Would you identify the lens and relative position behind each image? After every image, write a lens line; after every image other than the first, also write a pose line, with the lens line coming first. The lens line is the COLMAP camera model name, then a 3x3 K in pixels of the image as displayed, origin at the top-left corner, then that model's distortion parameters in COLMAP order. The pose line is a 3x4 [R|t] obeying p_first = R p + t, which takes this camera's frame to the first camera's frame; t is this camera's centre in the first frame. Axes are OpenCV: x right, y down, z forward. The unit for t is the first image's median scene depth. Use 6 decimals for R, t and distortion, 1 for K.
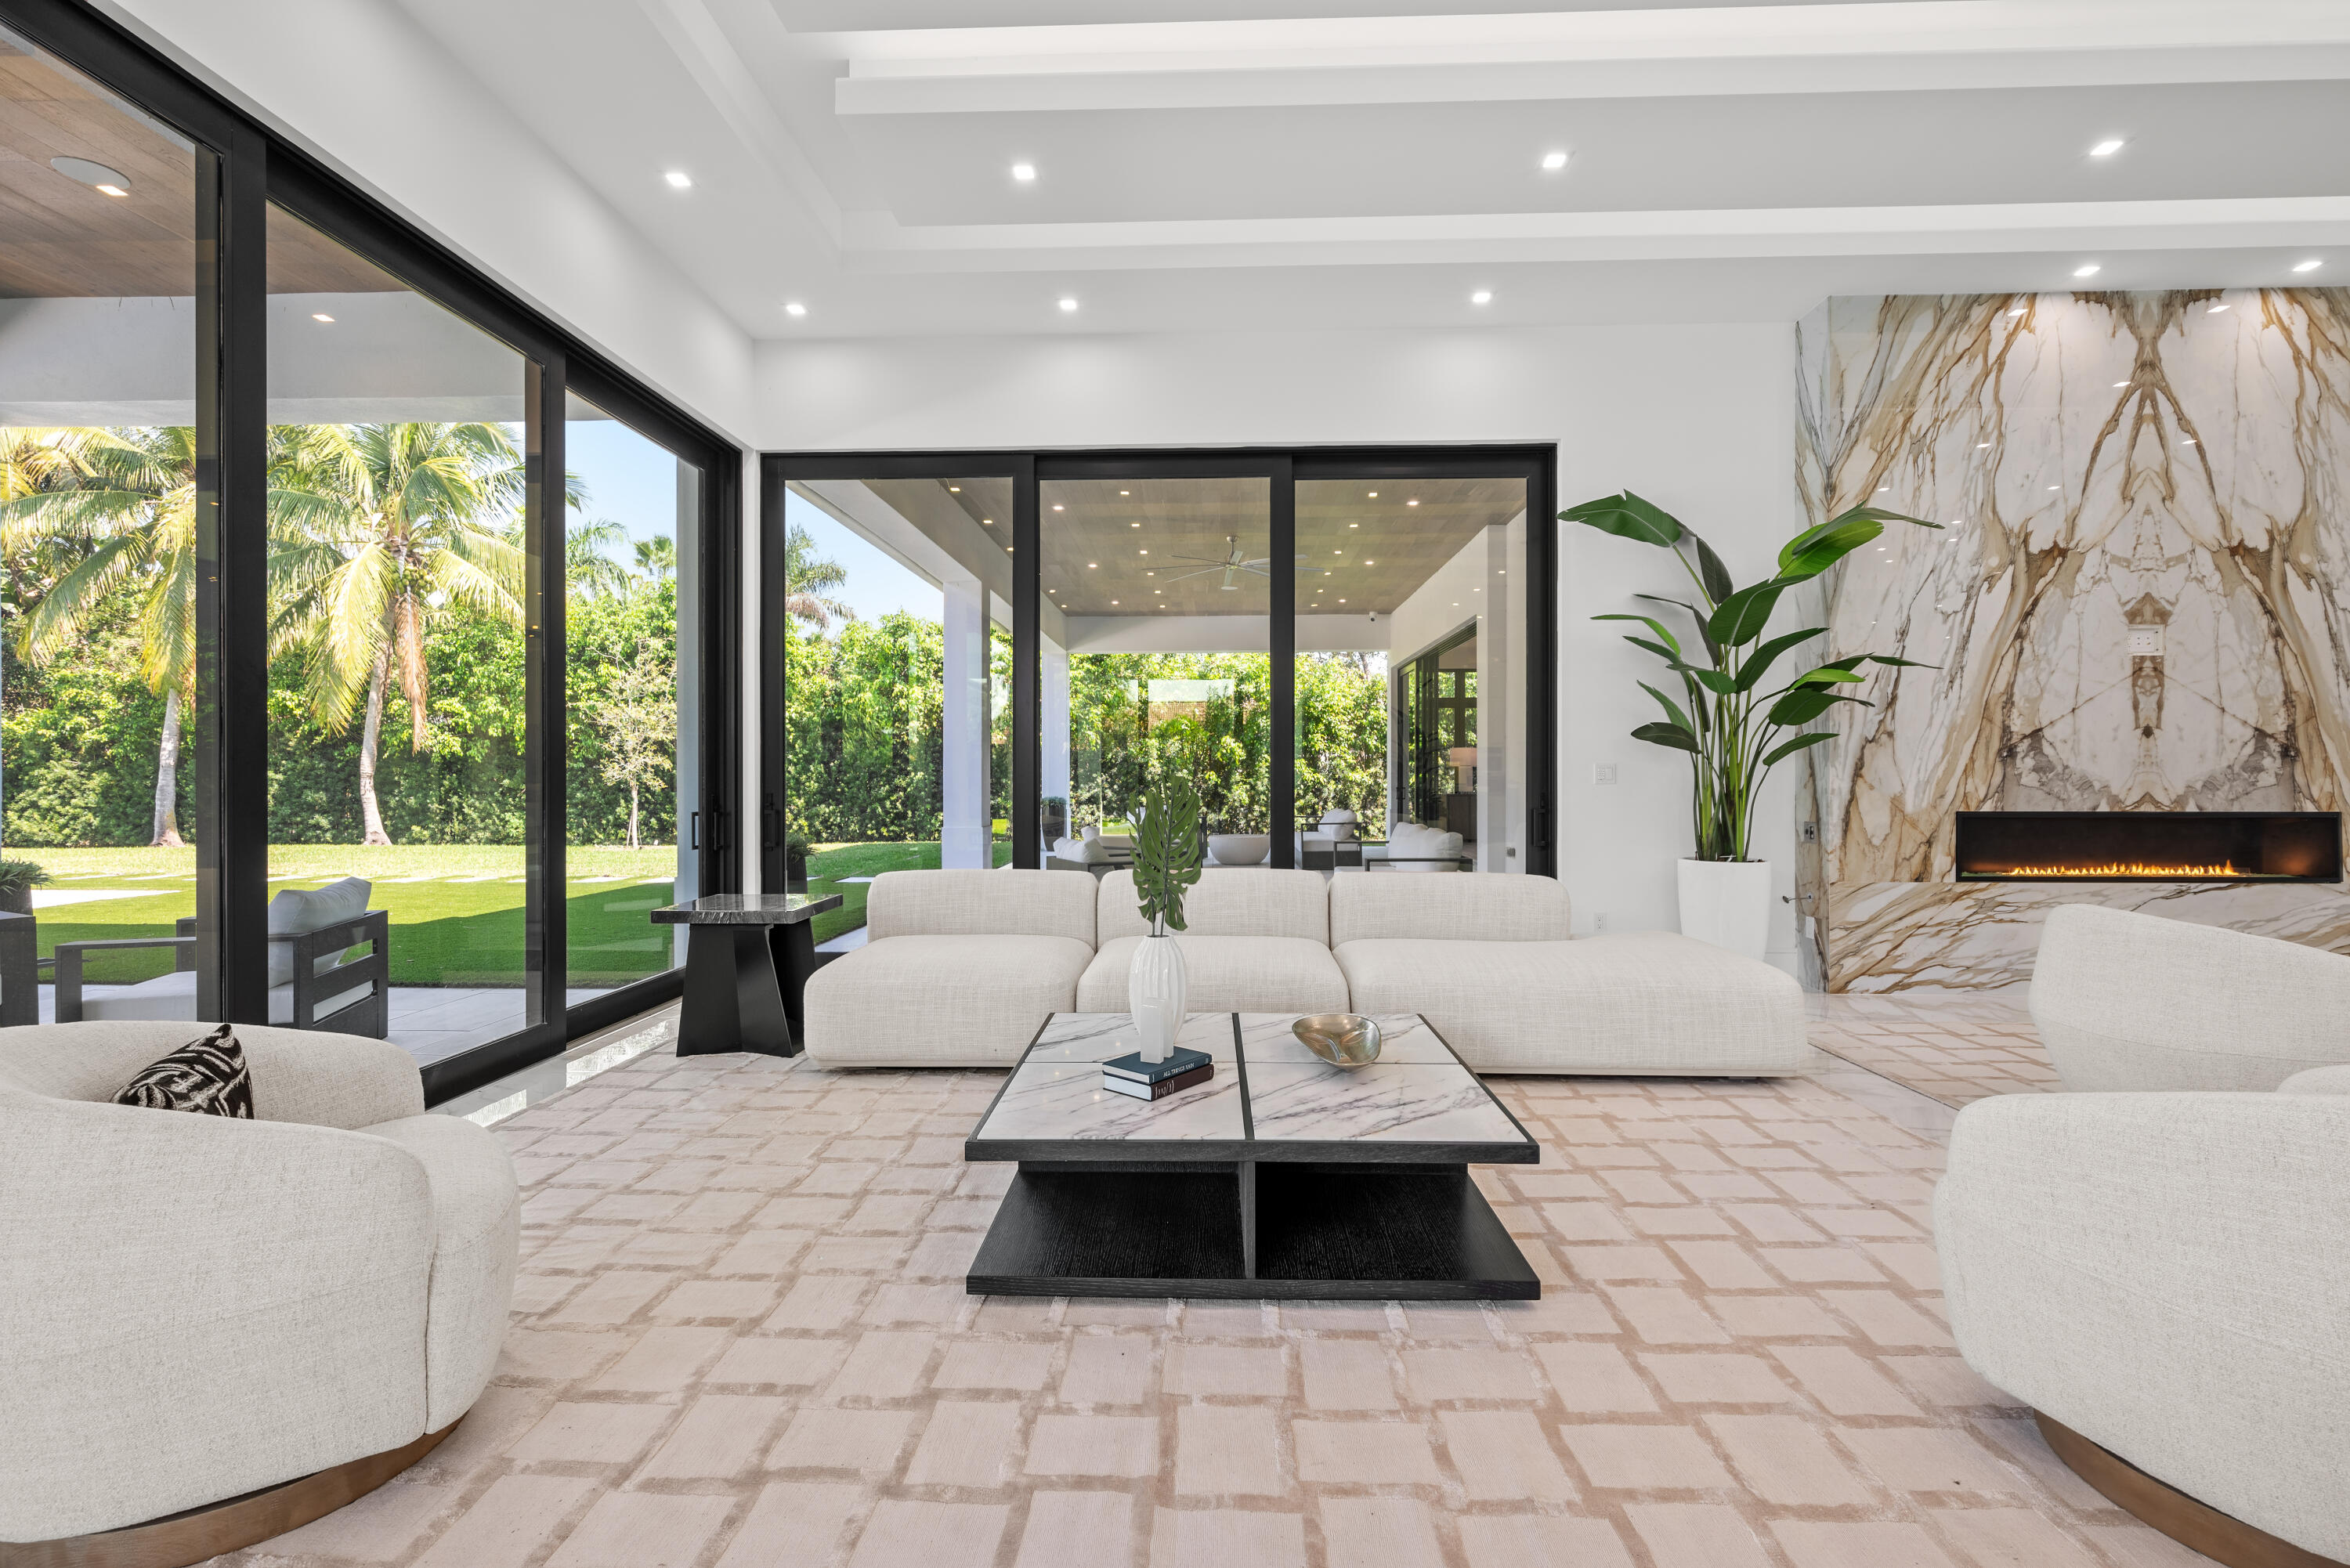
lens RADIAL K [[1047.6, 0, 1181.7], [0, 1047.6, 778.1], [0, 0, 1]] dist [-0.002107, 0.001370]
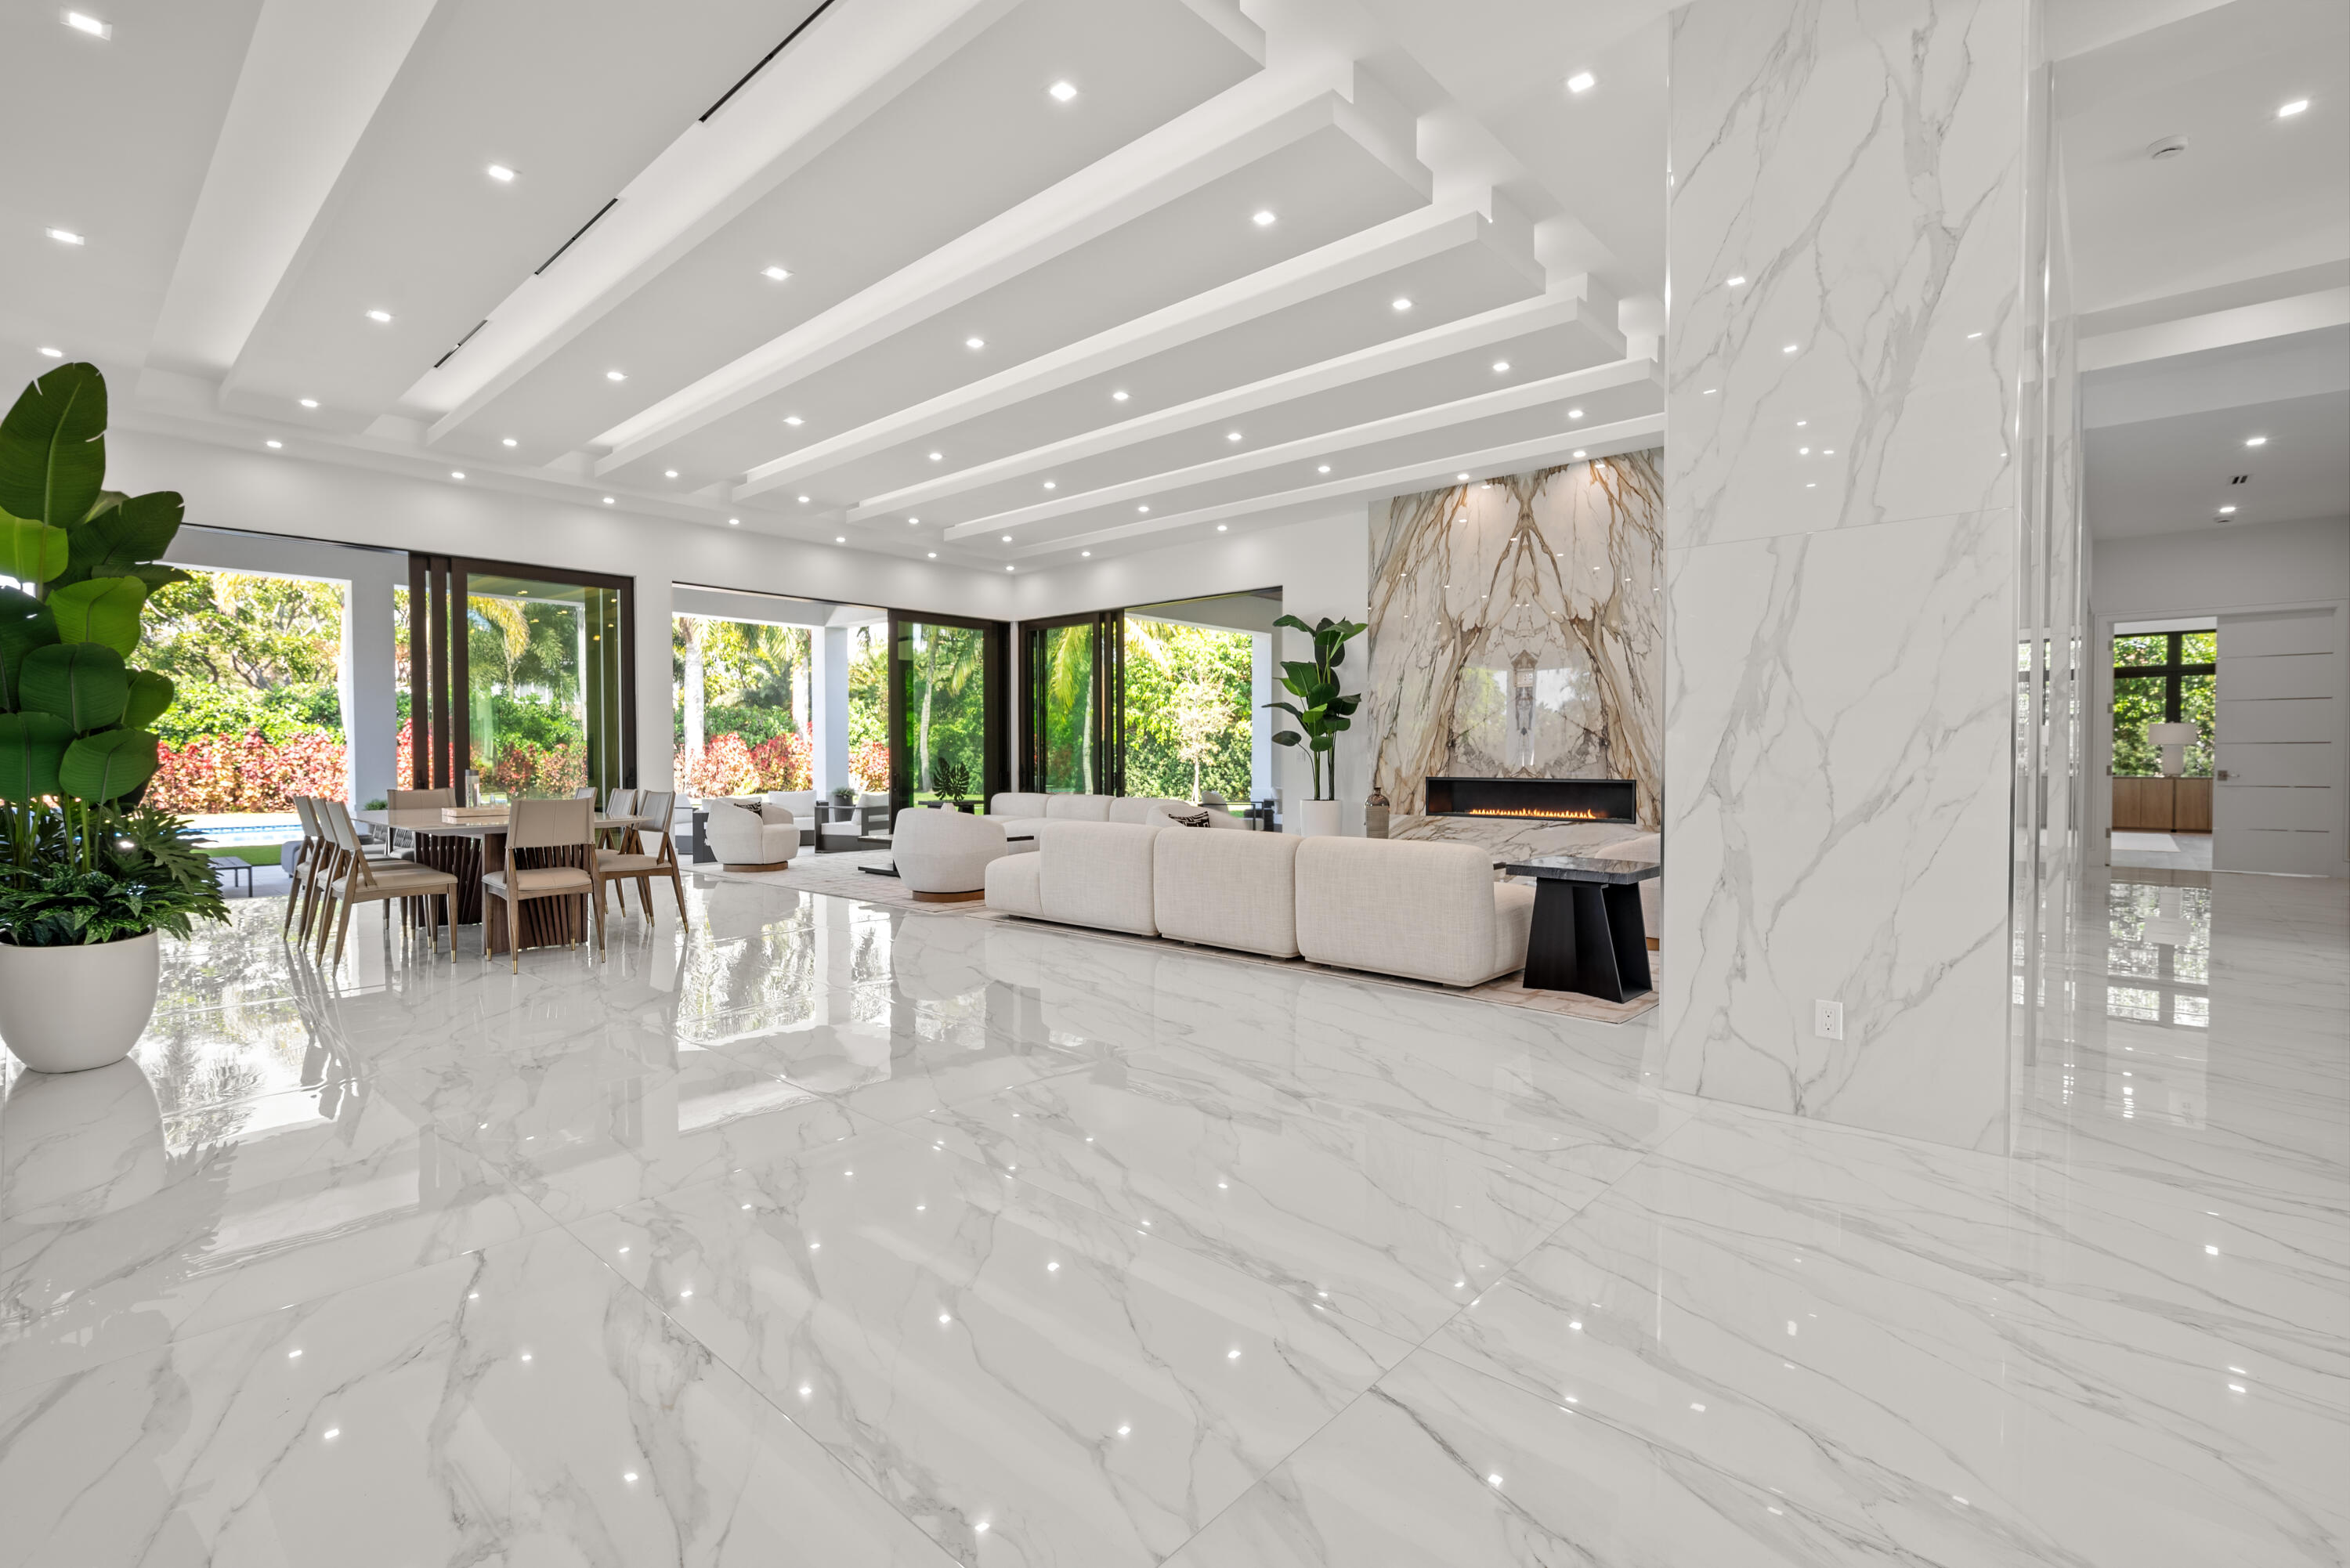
lens RADIAL K [[1047.6, 0, 1174.7], [0, 1047.6, 777.0], [0, 0, 1]] dist [-0.002107, 0.001370]
pose [[0.766246, 0.013042, -0.642415, 1.575232], [-0.001210, 0.999821, 0.018855, -0.001375], [0.642547, -0.013670, 0.766125, -0.673536]]
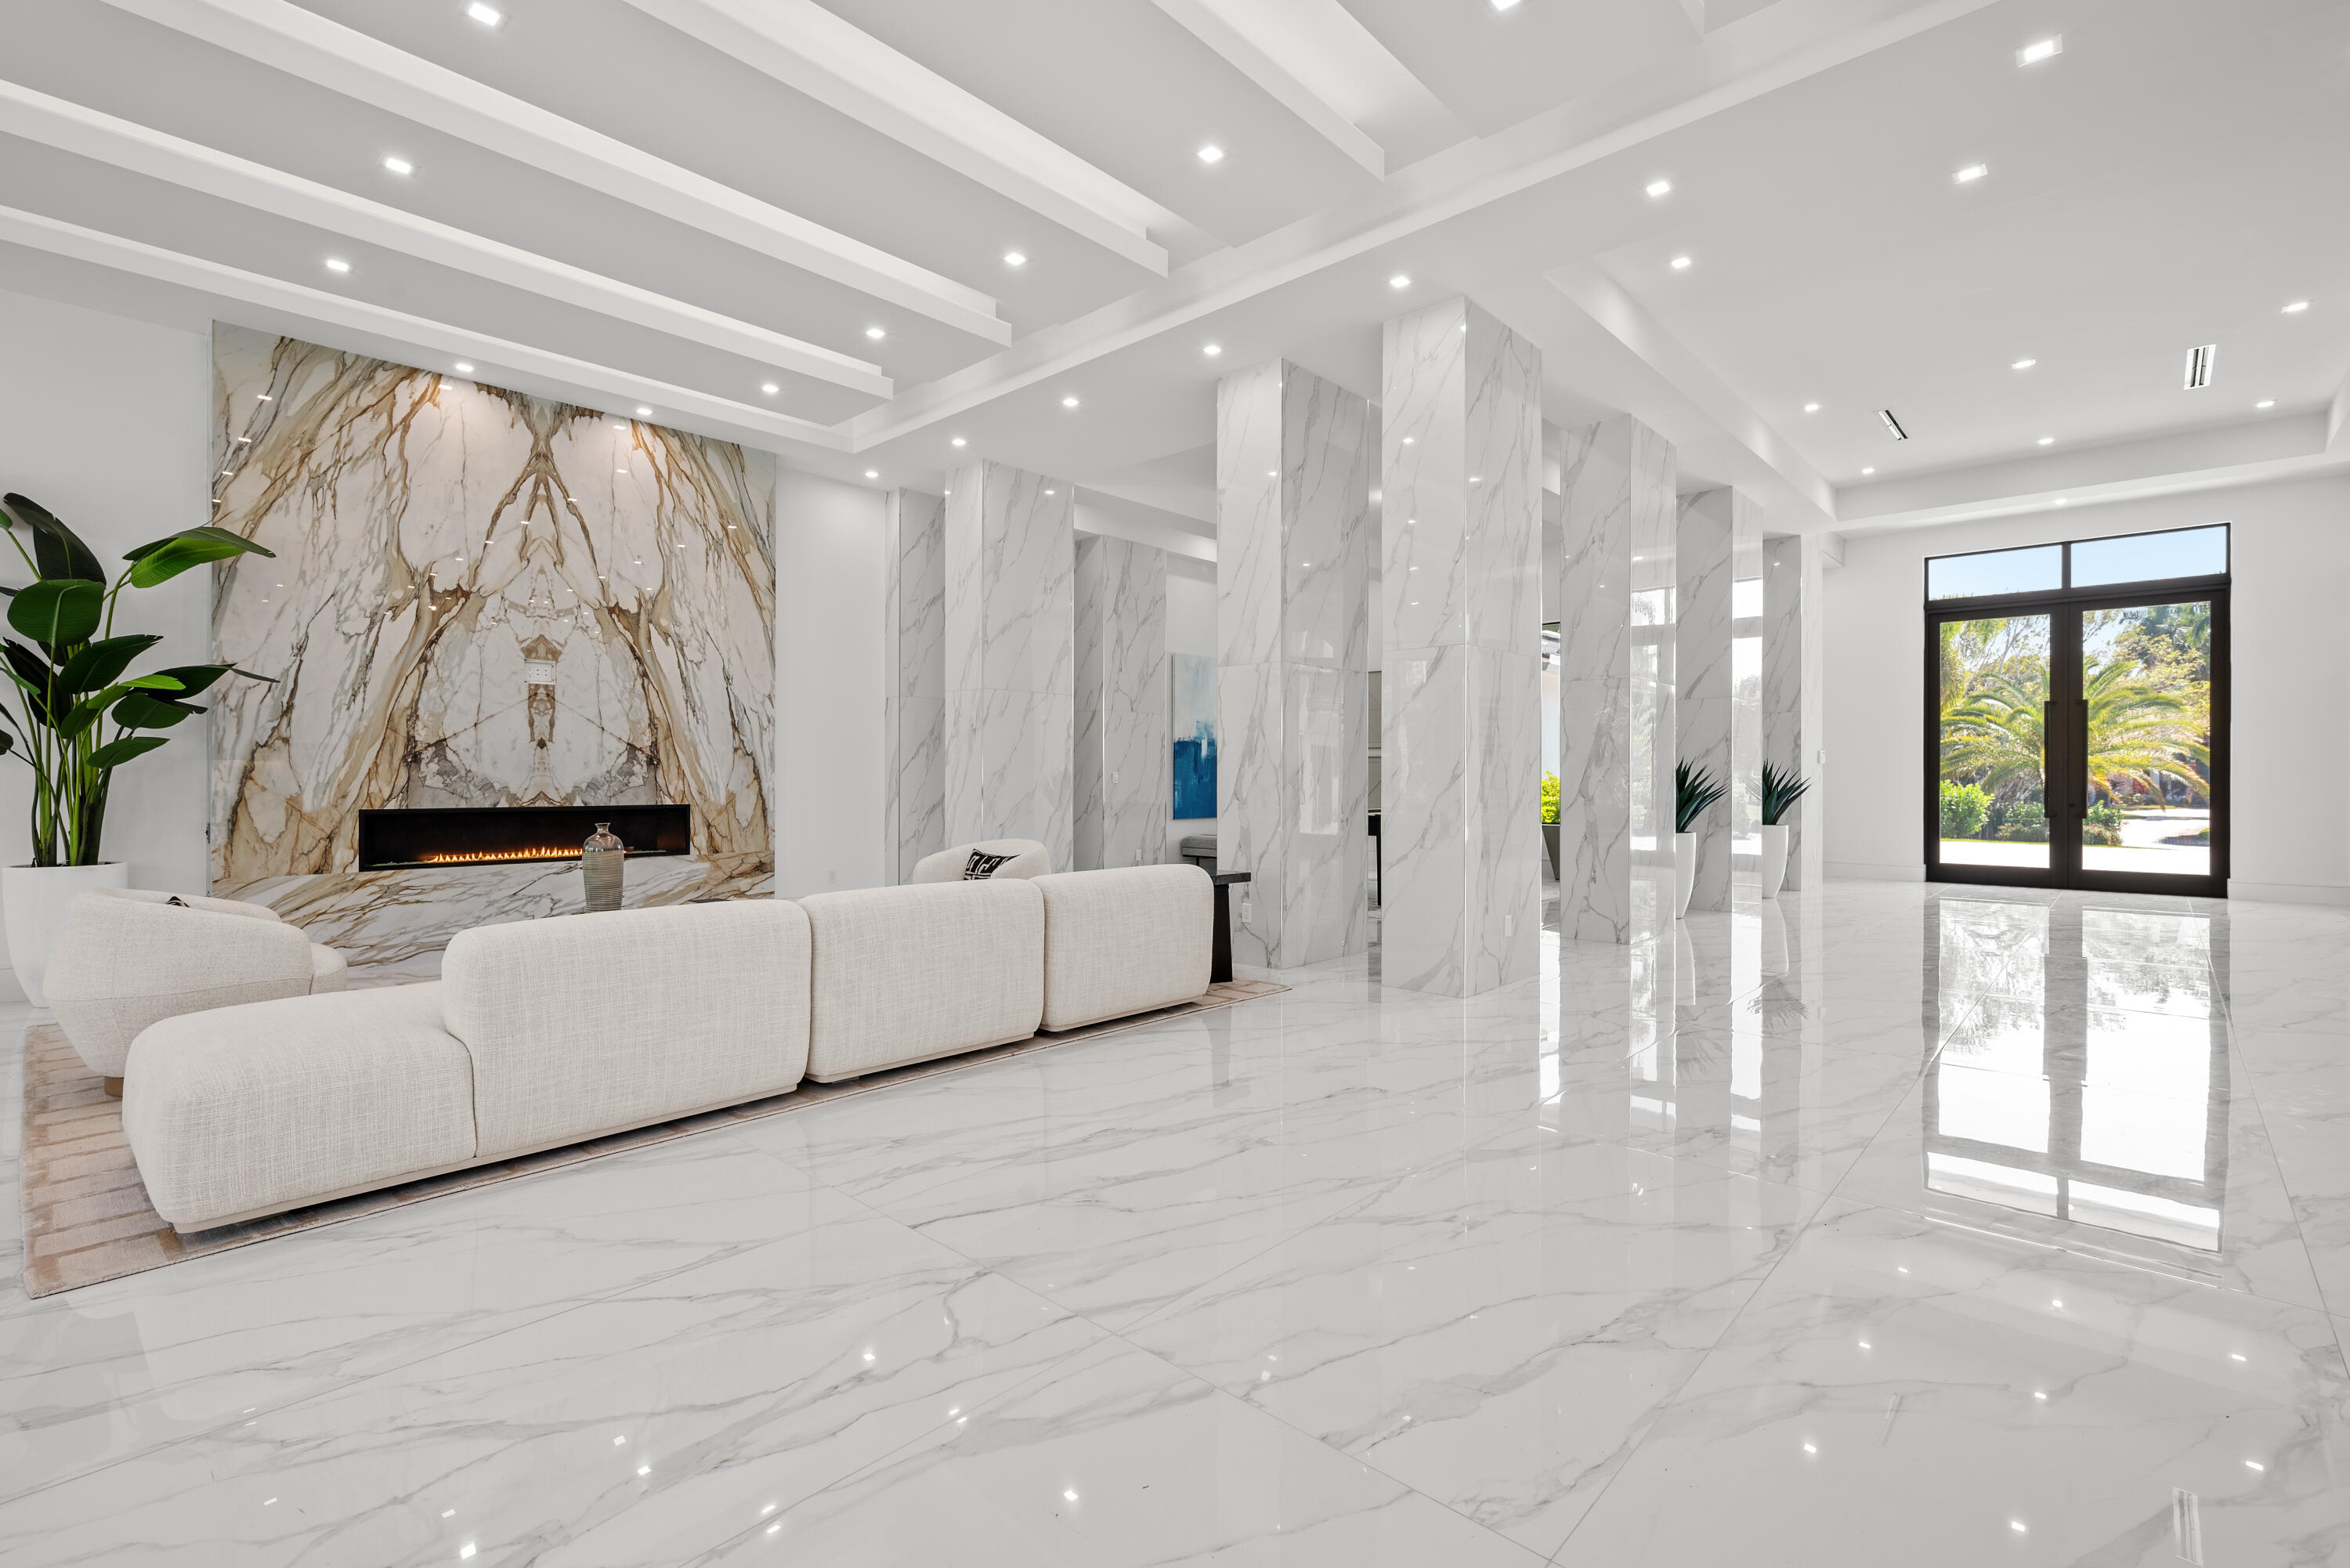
lens RADIAL K [[1047.6, 0, 1175.6], [0, 1047.6, 779.3], [0, 0, 1]] dist [-0.002107, 0.001370]
pose [[0.650972, 0.000891, 0.759102, 0.454647], [-0.000075, 0.999999, -0.001110, 0.000197], [-0.759102, 0.000666, 0.650971, -0.412977]]
